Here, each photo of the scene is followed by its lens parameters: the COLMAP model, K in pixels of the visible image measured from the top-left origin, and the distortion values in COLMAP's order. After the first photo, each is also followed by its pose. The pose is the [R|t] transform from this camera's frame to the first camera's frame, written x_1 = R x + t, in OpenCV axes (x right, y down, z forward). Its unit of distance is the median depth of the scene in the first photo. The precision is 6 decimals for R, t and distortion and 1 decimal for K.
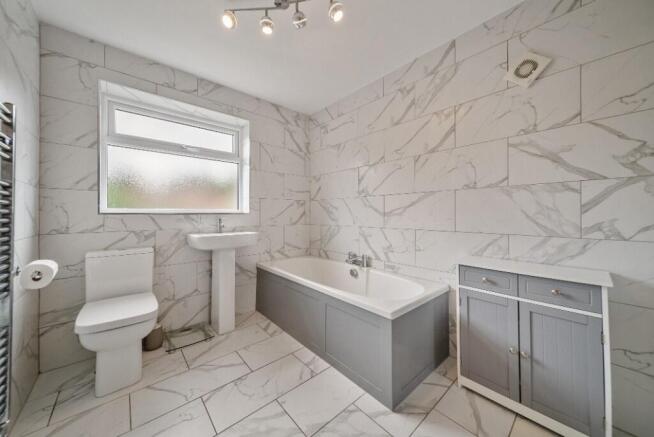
lens RADIAL K [[231.5, 0, 327.2], [0, 231.5, 213.0], [0, 0, 1]] dist [0.000874, 0.000086]
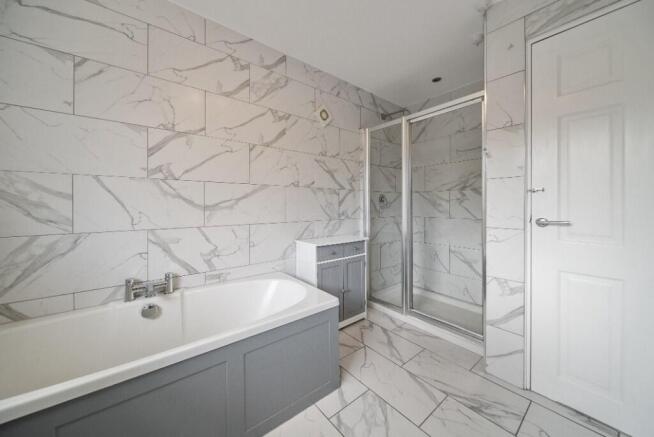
lens RADIAL K [[239.6, 0, 327.3], [0, 239.6, 205.3], [0, 0, 1]] dist [-0.000326, -0.000064]
pose [[0.036136, 0.001216, 0.999346, -0.560299], [-0.003417, 0.999994, -0.001093, -0.002984], [-0.999341, -0.003375, 0.036140, 0.667962]]
